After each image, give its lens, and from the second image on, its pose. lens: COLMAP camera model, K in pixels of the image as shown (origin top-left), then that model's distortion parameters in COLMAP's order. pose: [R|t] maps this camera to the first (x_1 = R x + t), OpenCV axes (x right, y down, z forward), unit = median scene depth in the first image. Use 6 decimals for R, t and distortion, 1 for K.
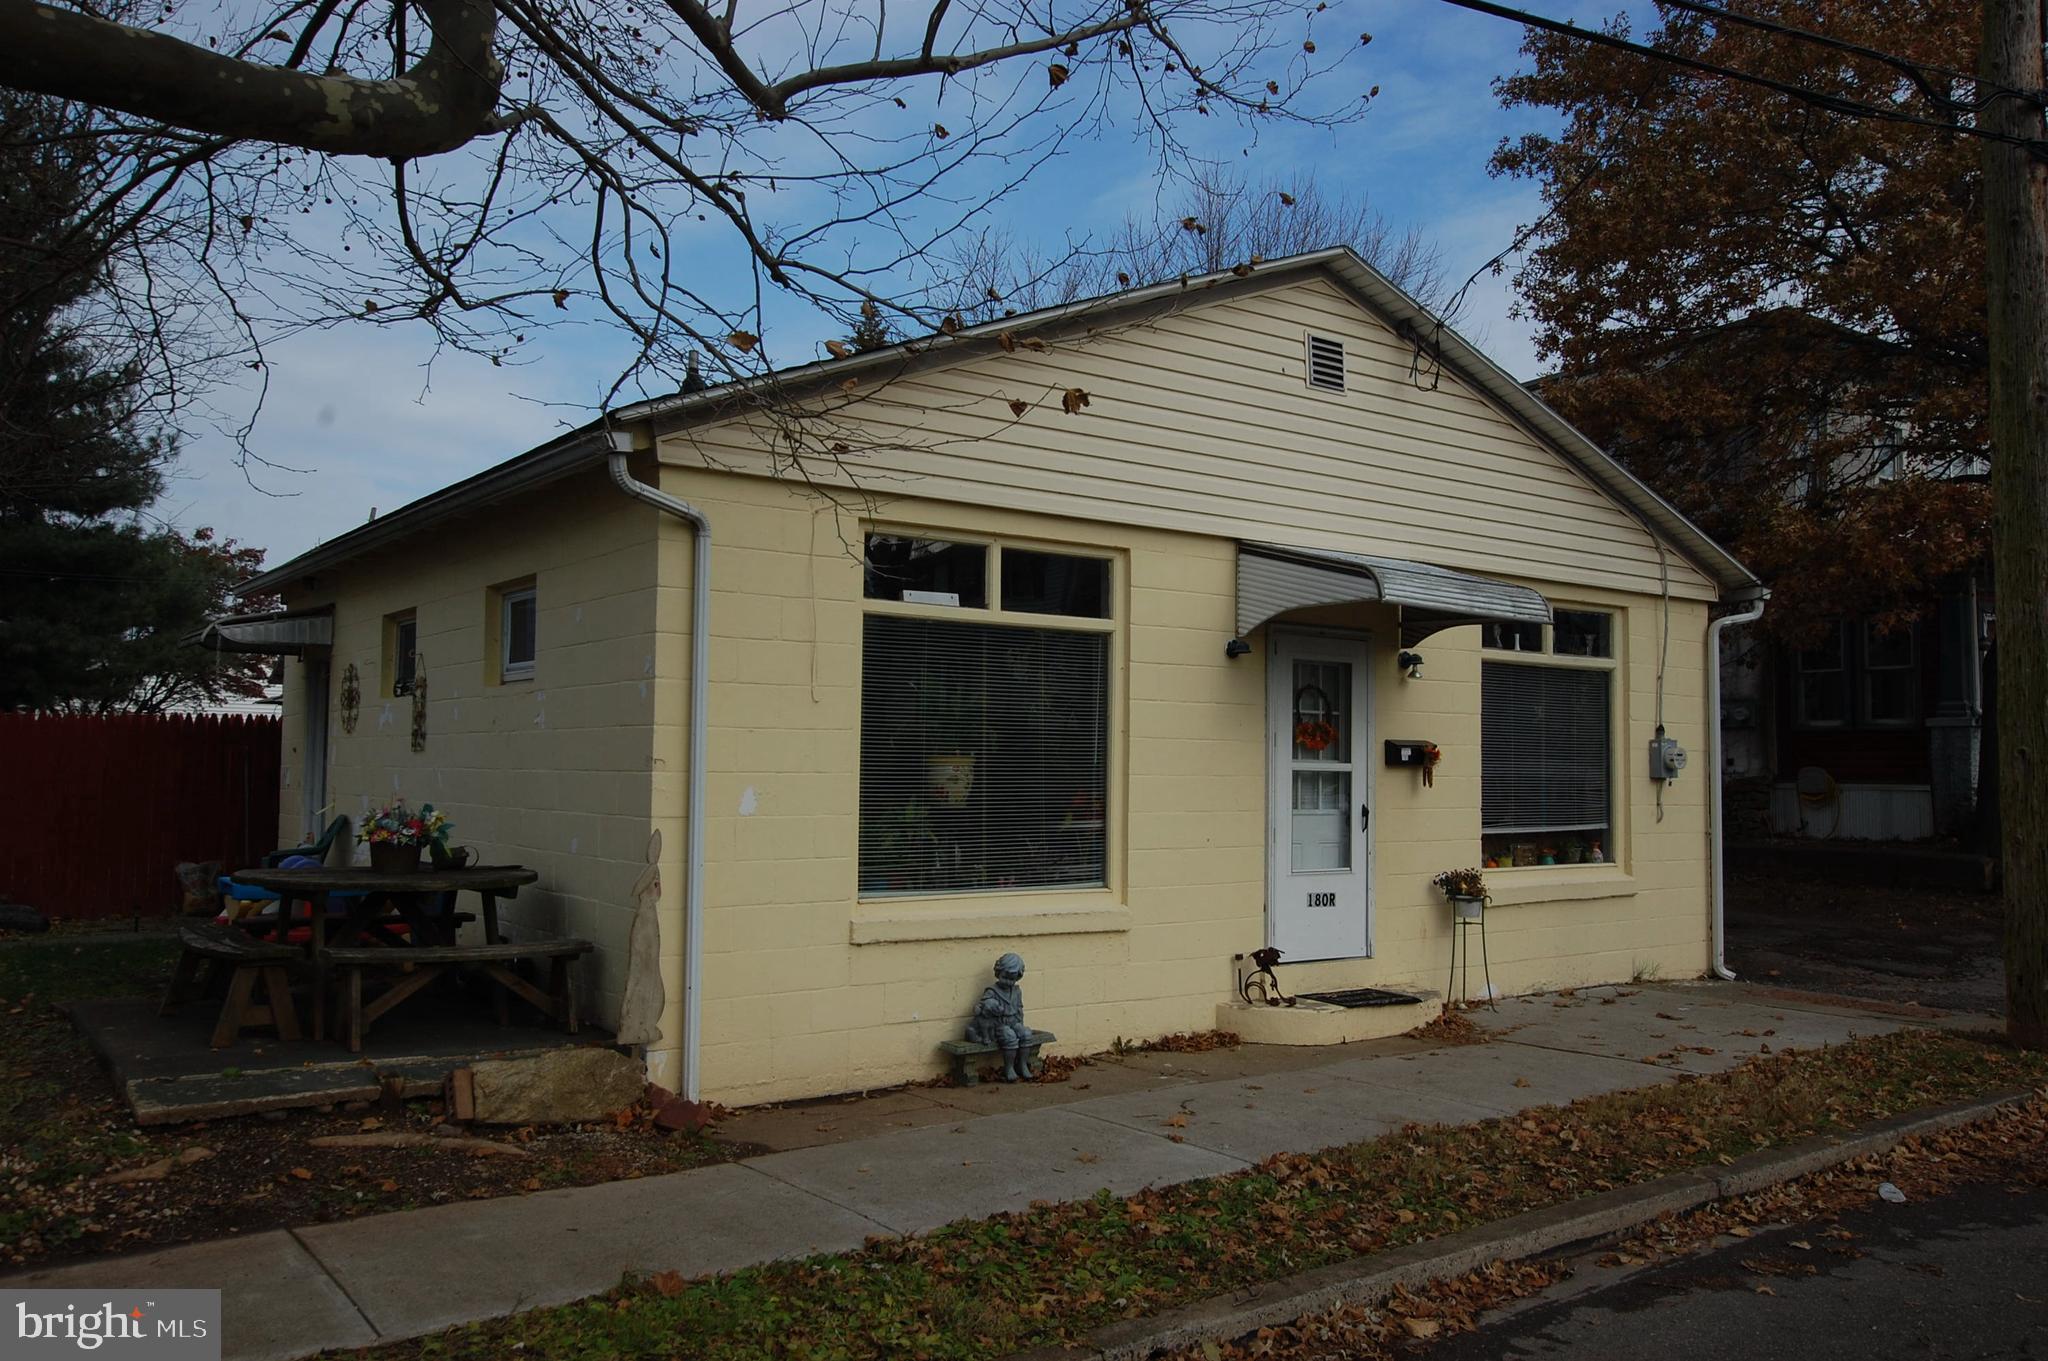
lens RADIAL K [[1585.8, 0, 1024.0], [0, 1585.8, 680.5], [0, 0, 1]] dist [-0.002142, 0.051906]
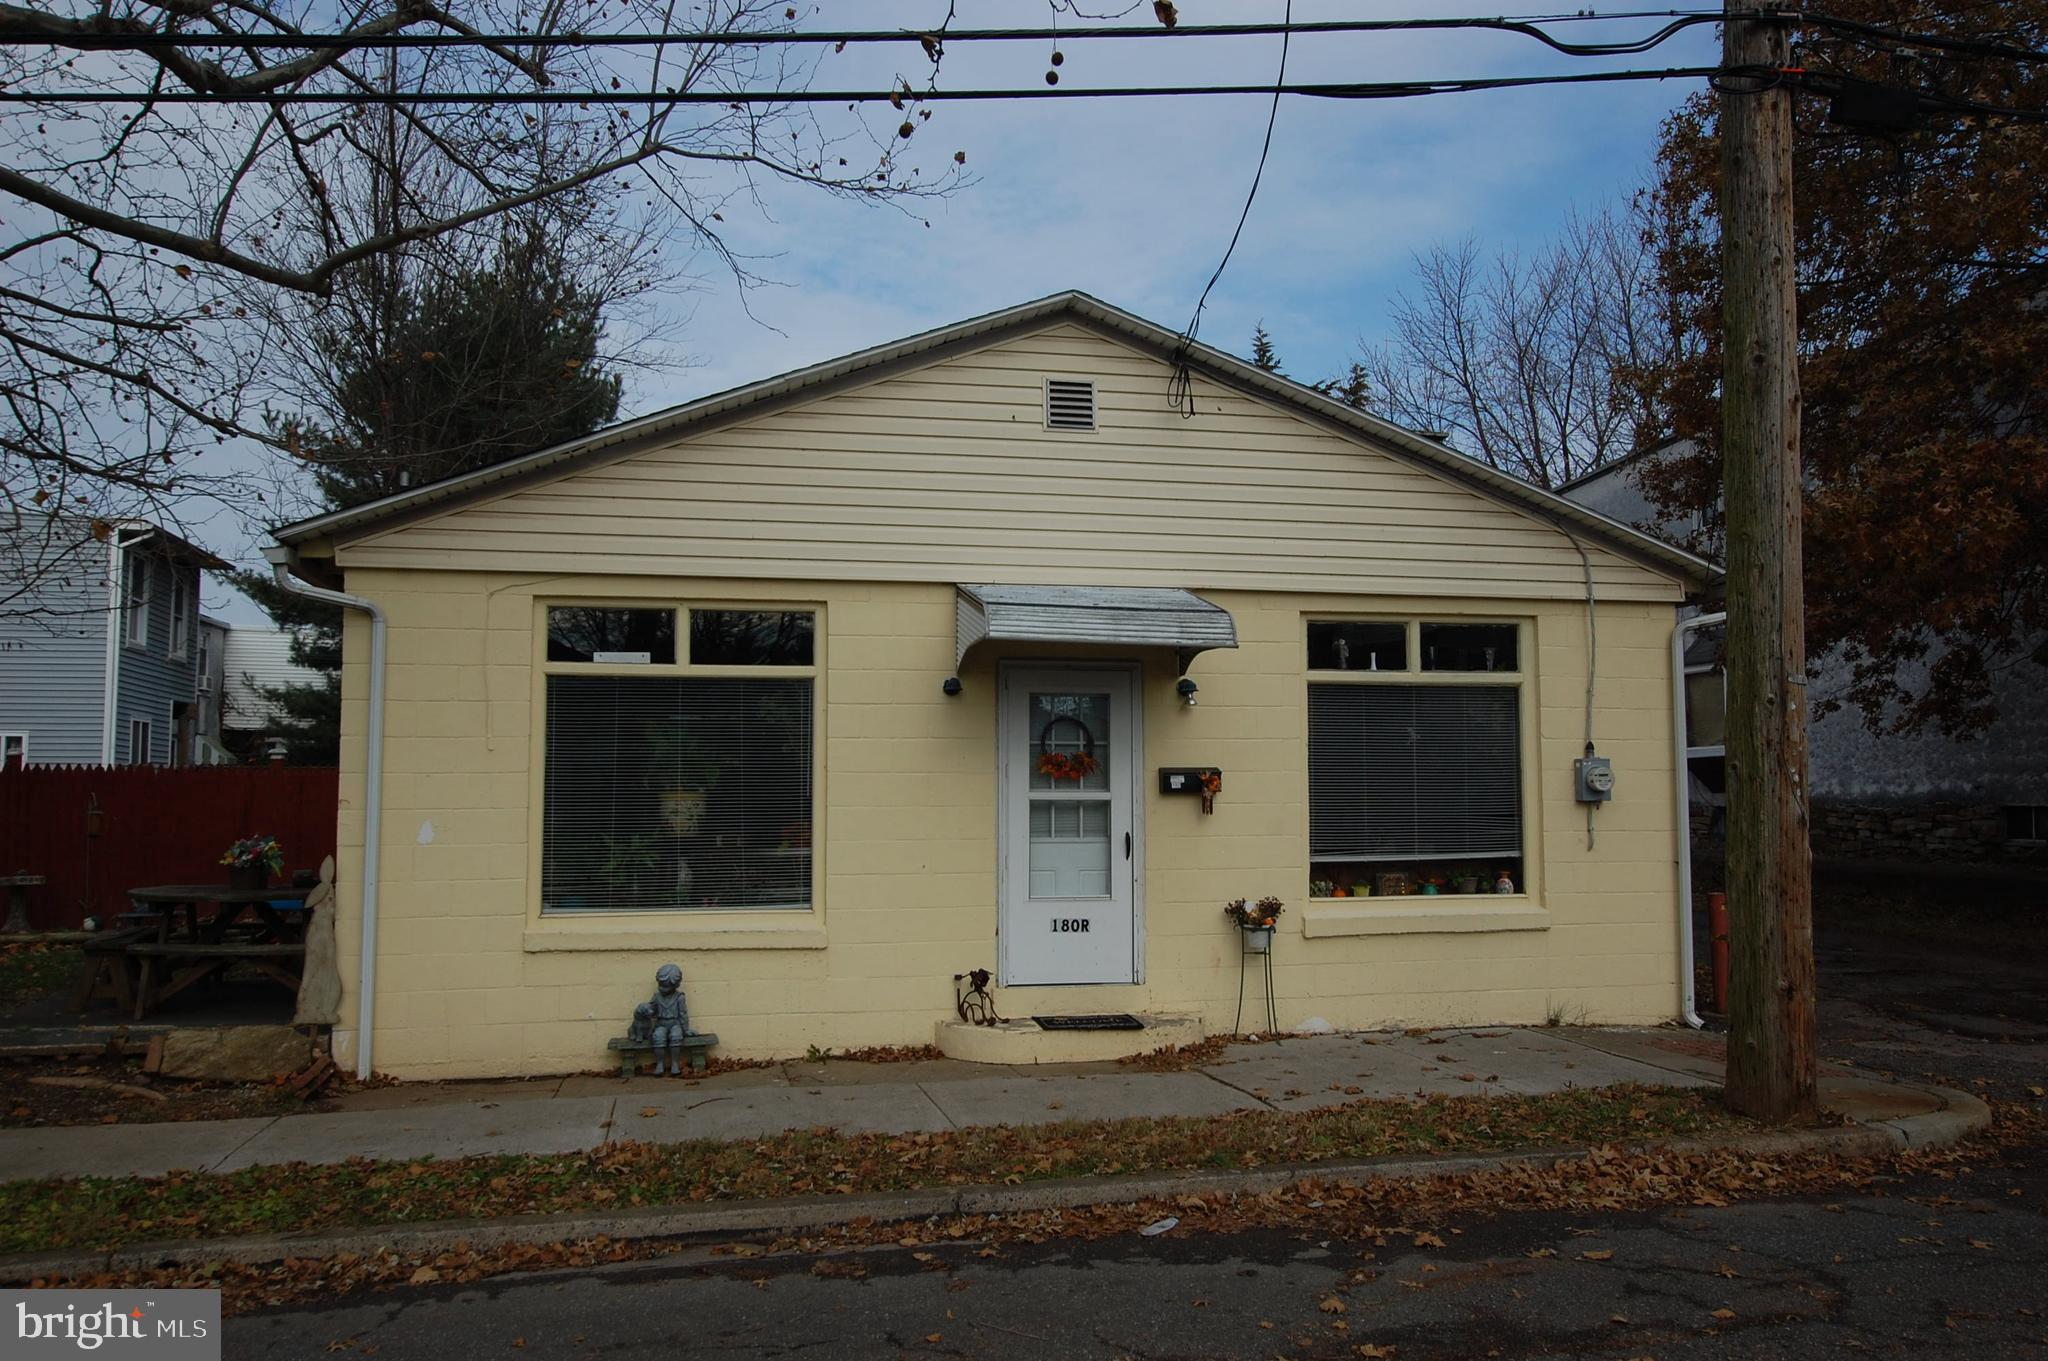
lens RADIAL K [[1585.8, 0, 1024.0], [0, 1585.8, 680.5], [0, 0, 1]] dist [-0.002142, 0.051906]
pose [[0.910135, -0.045297, -0.411829, 0.619789], [0.037216, 0.998925, -0.027627, 0.007330], [0.412638, 0.009817, 0.910842, 0.051784]]
